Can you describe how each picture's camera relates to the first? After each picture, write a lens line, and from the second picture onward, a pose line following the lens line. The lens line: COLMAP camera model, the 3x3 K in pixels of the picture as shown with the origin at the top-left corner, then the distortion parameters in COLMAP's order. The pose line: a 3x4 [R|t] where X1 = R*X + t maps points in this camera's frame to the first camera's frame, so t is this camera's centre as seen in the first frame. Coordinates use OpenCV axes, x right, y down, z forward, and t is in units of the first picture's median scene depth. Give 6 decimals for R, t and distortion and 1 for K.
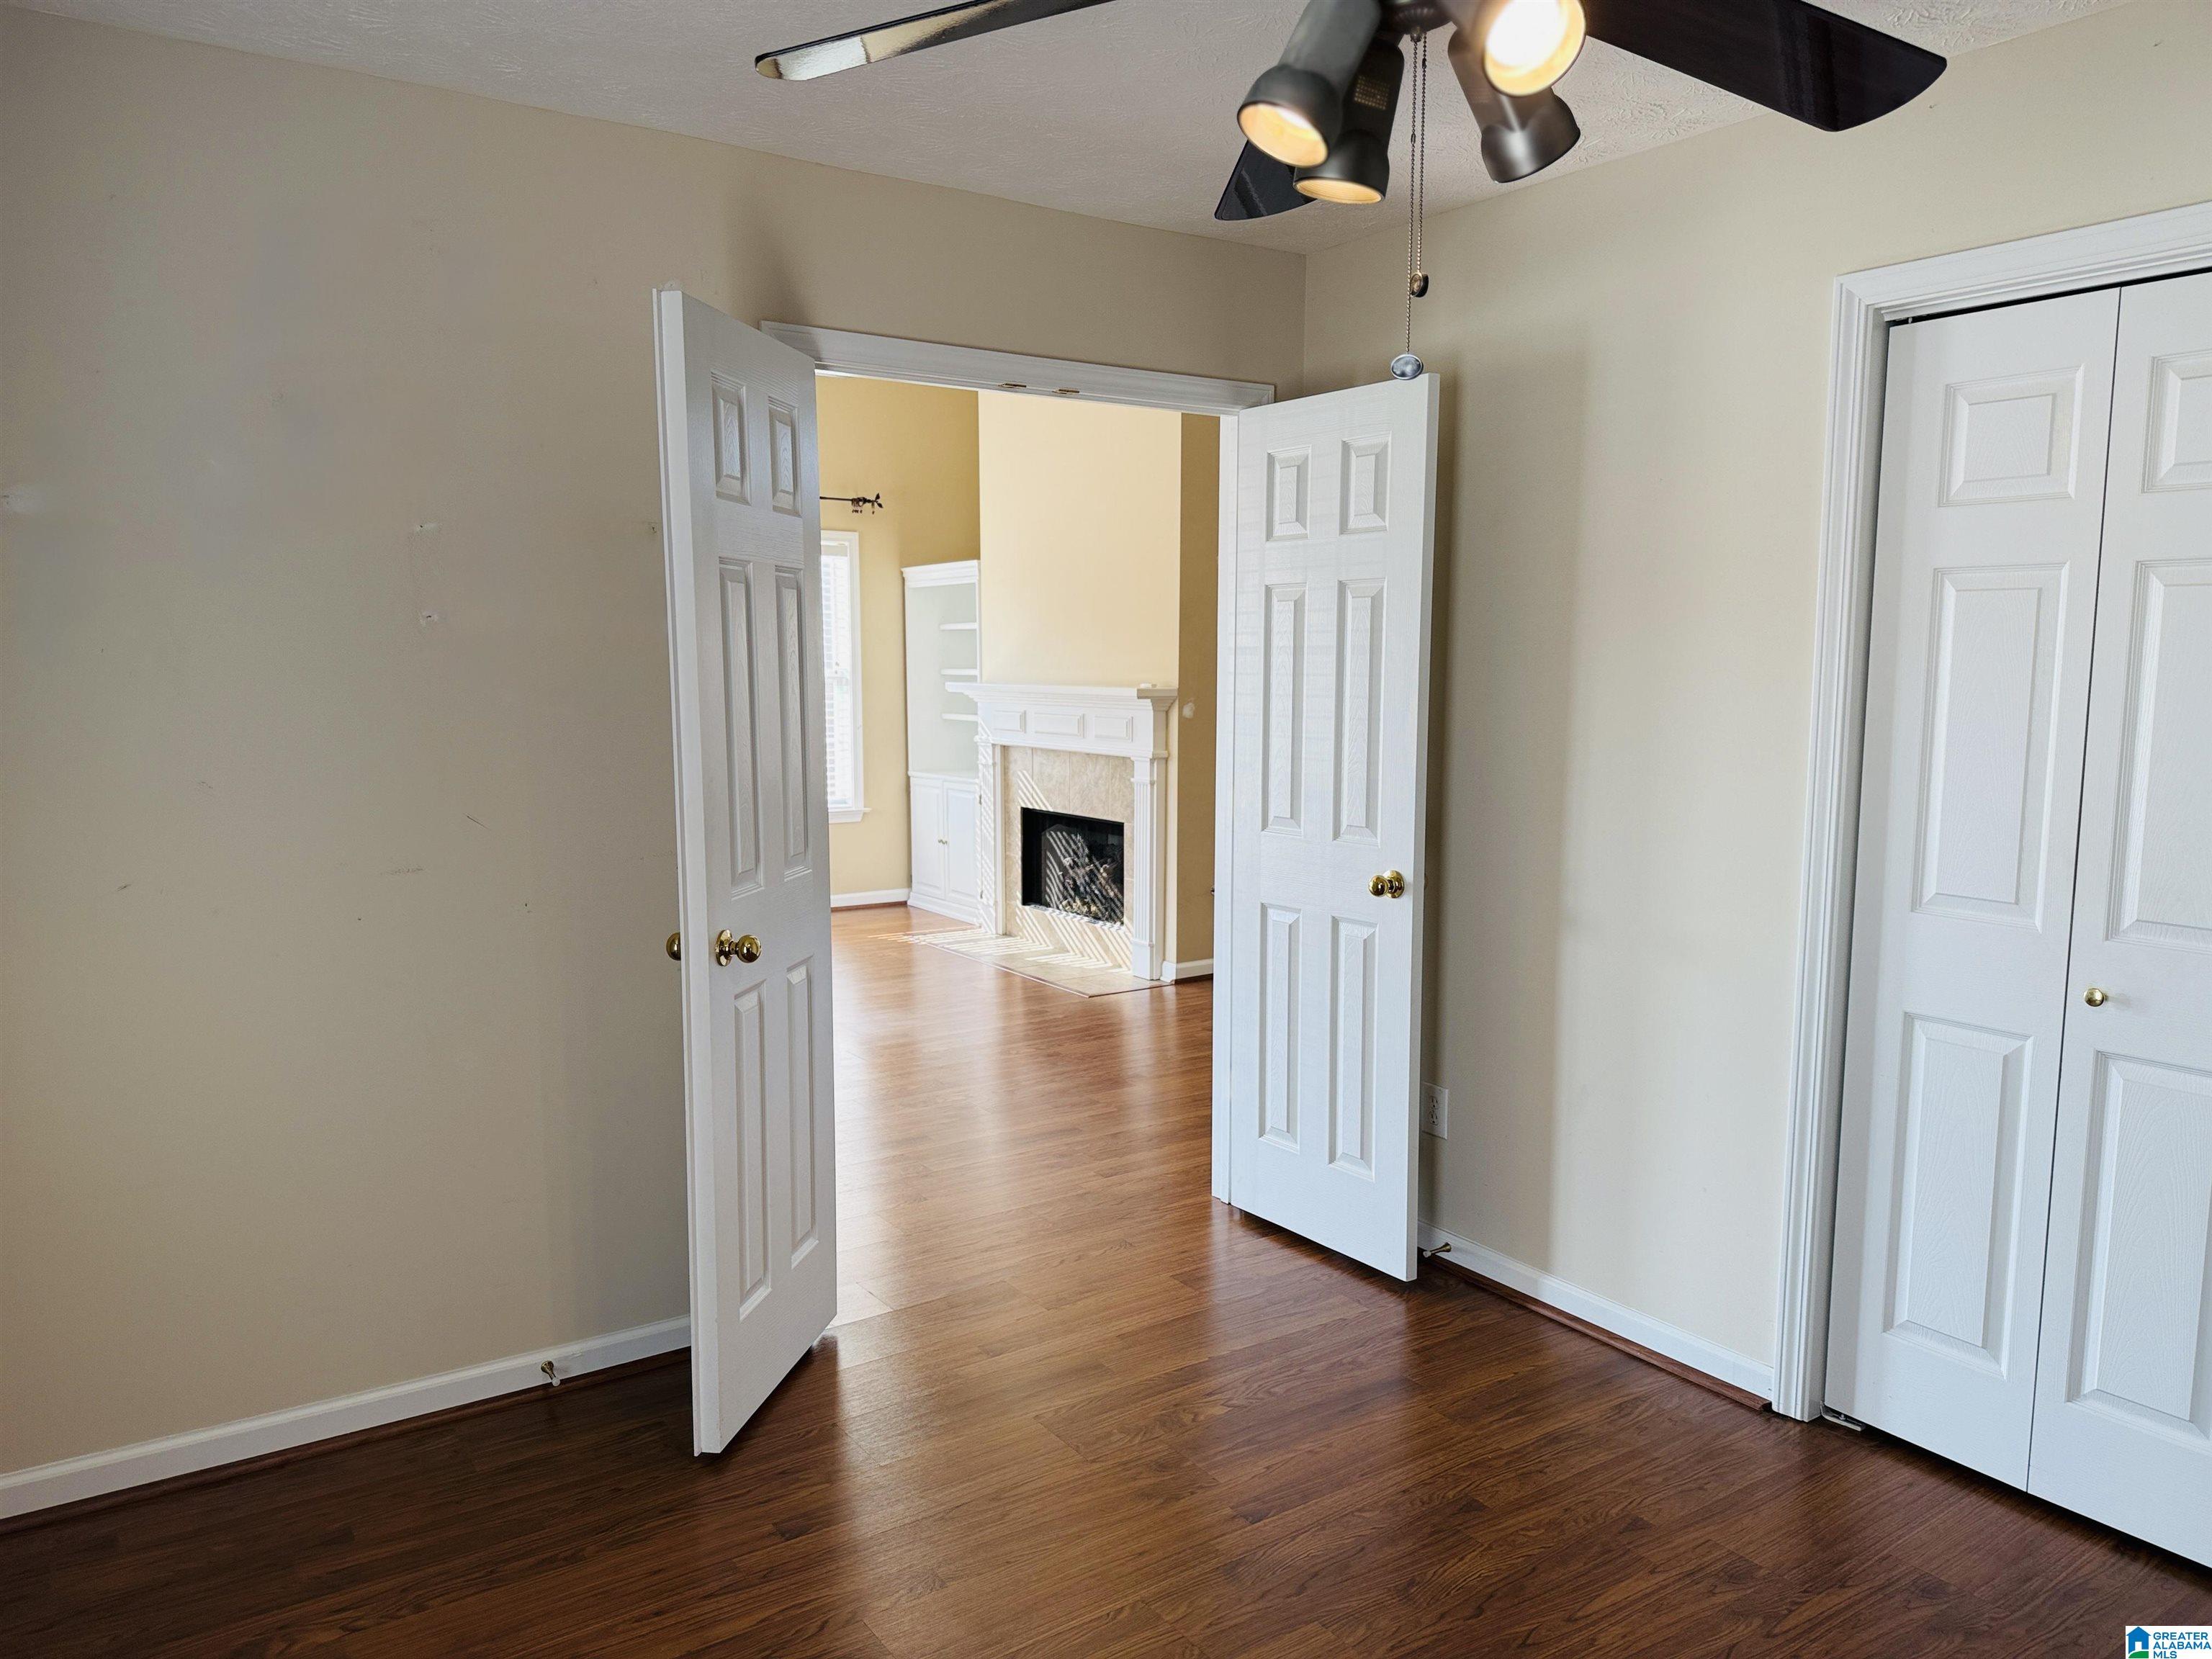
lens RADIAL K [[1562.8, 0, 1097.4], [0, 1562.8, 834.1], [0, 0, 1]] dist [0.059372, -0.069195]
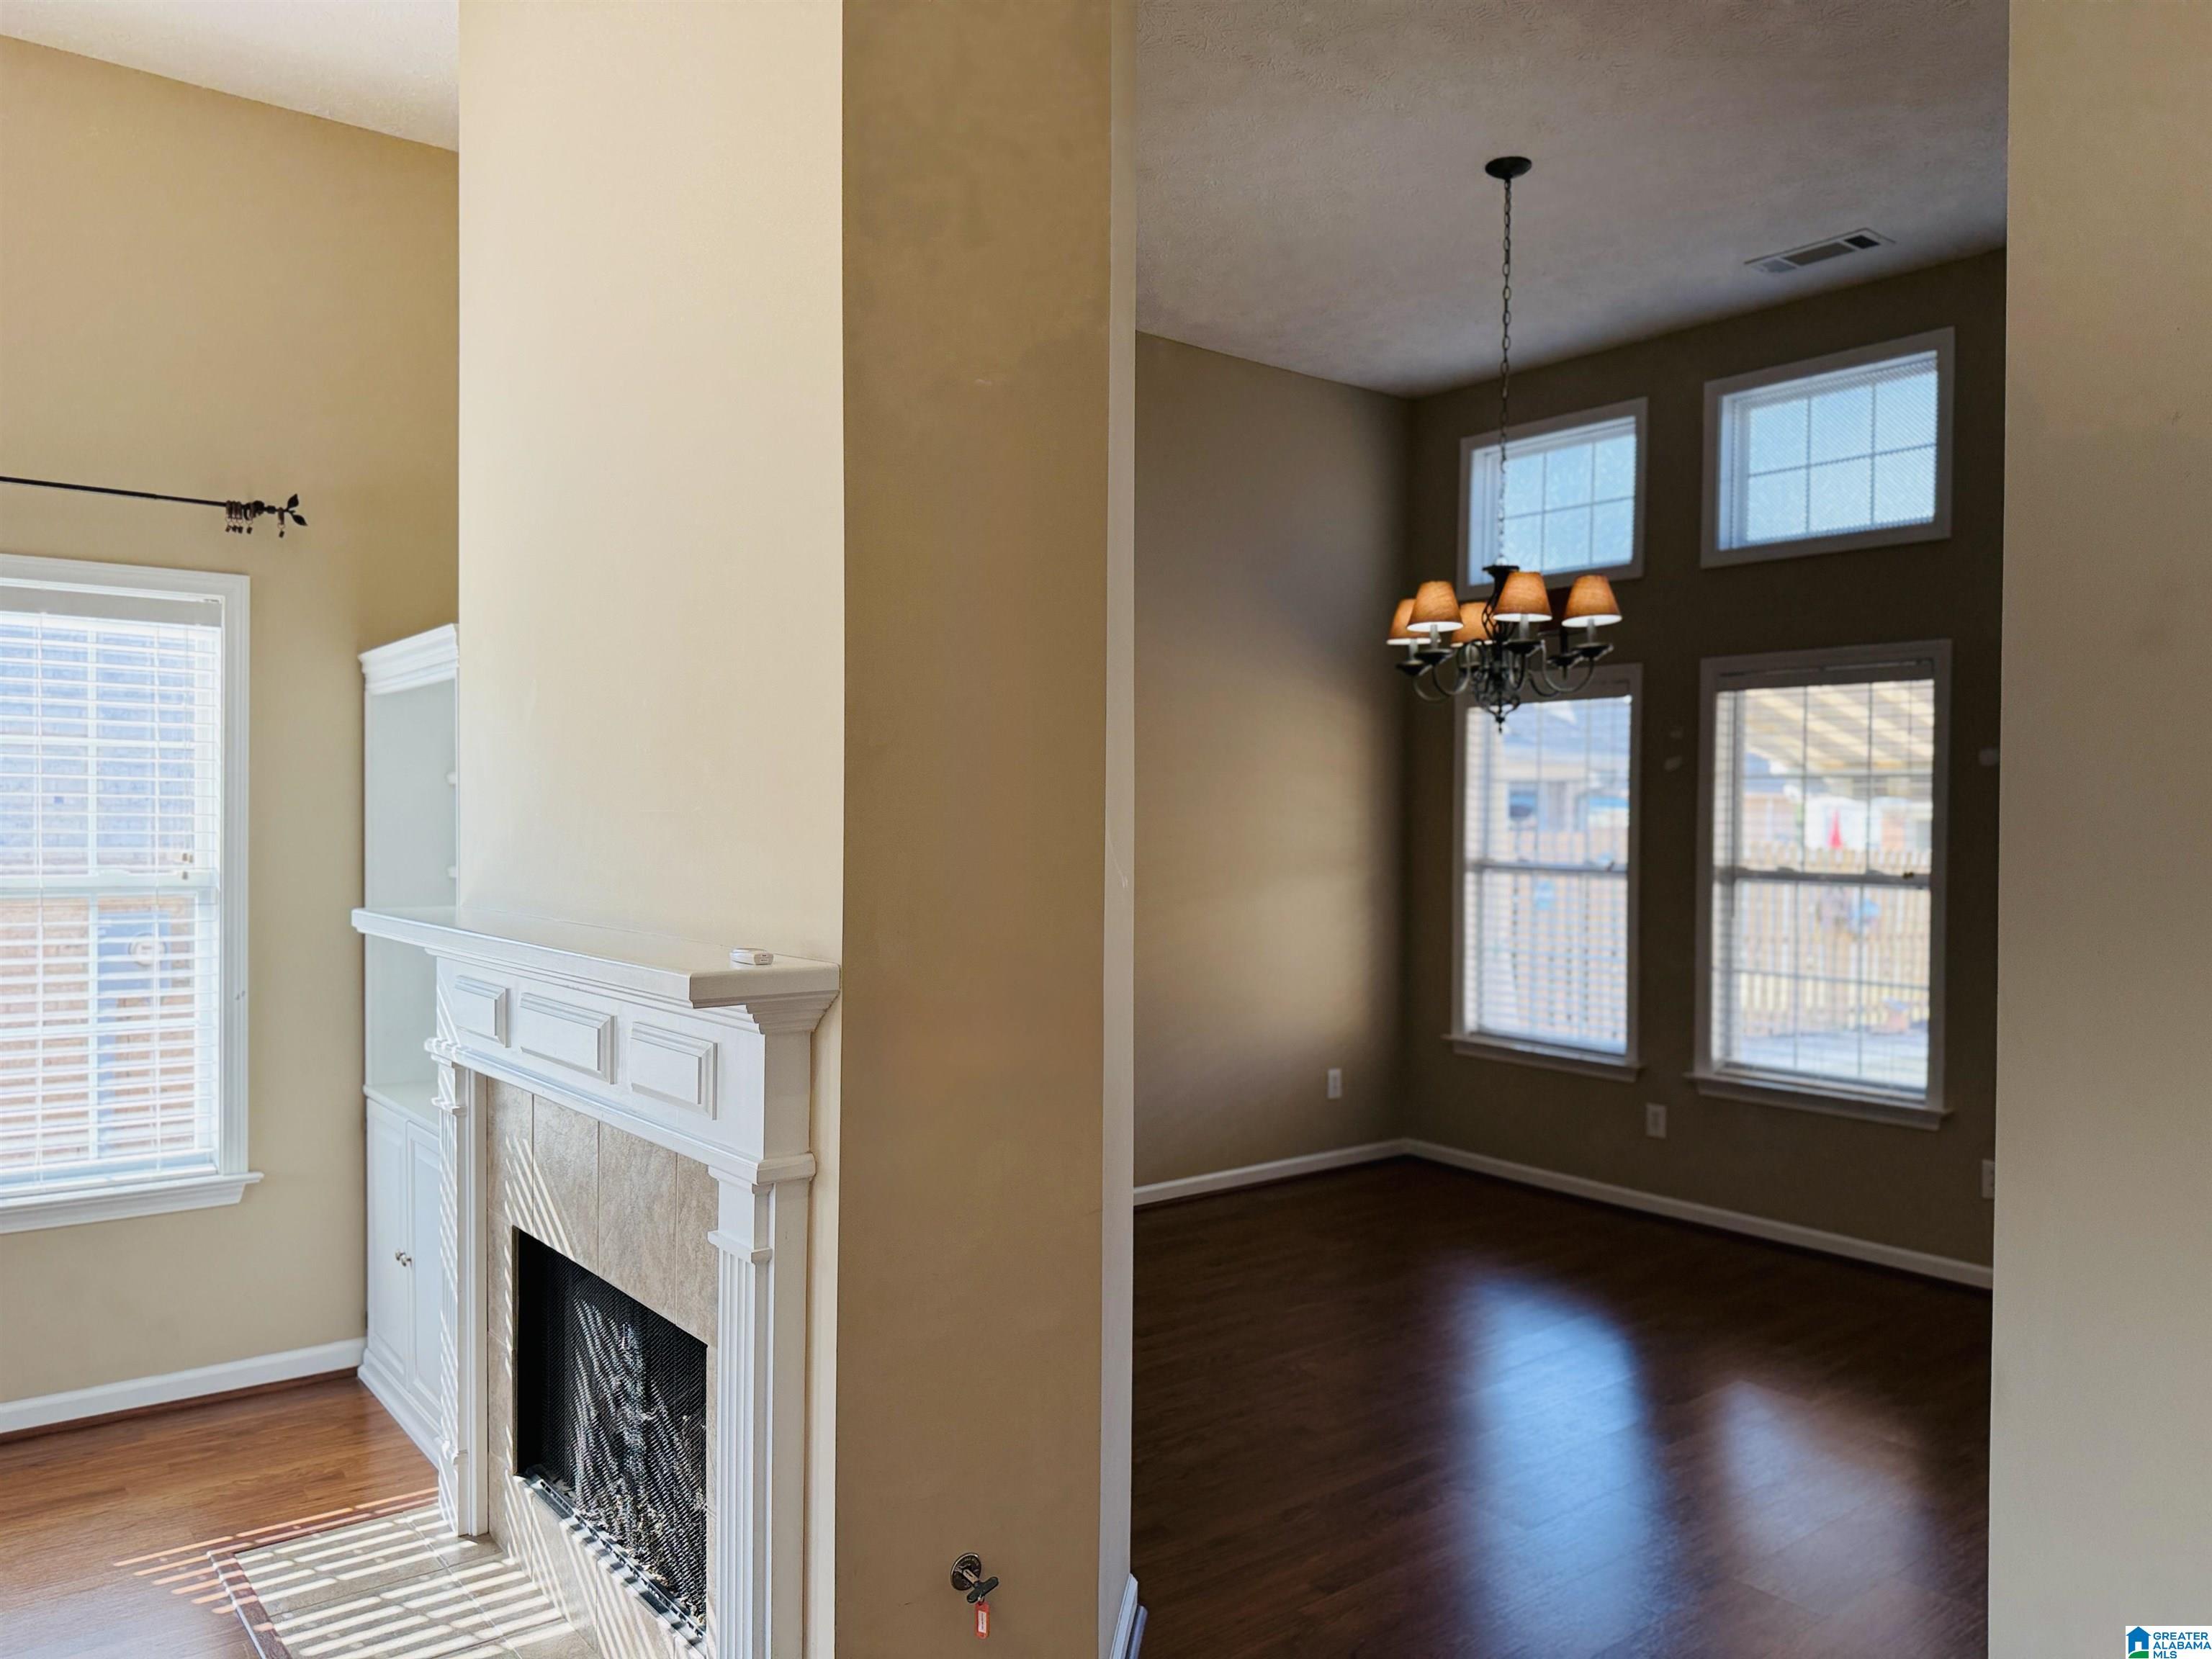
lens RADIAL K [[1562.8, 0, 1107.1], [0, 1562.8, 830.5], [0, 0, 1]] dist [0.059372, -0.069195]
pose [[0.996608, 0.003171, 0.082238, 0.068424], [0.005345, 0.994654, -0.103130, -0.075158], [-0.082125, 0.103220, 0.991262, 0.576915]]
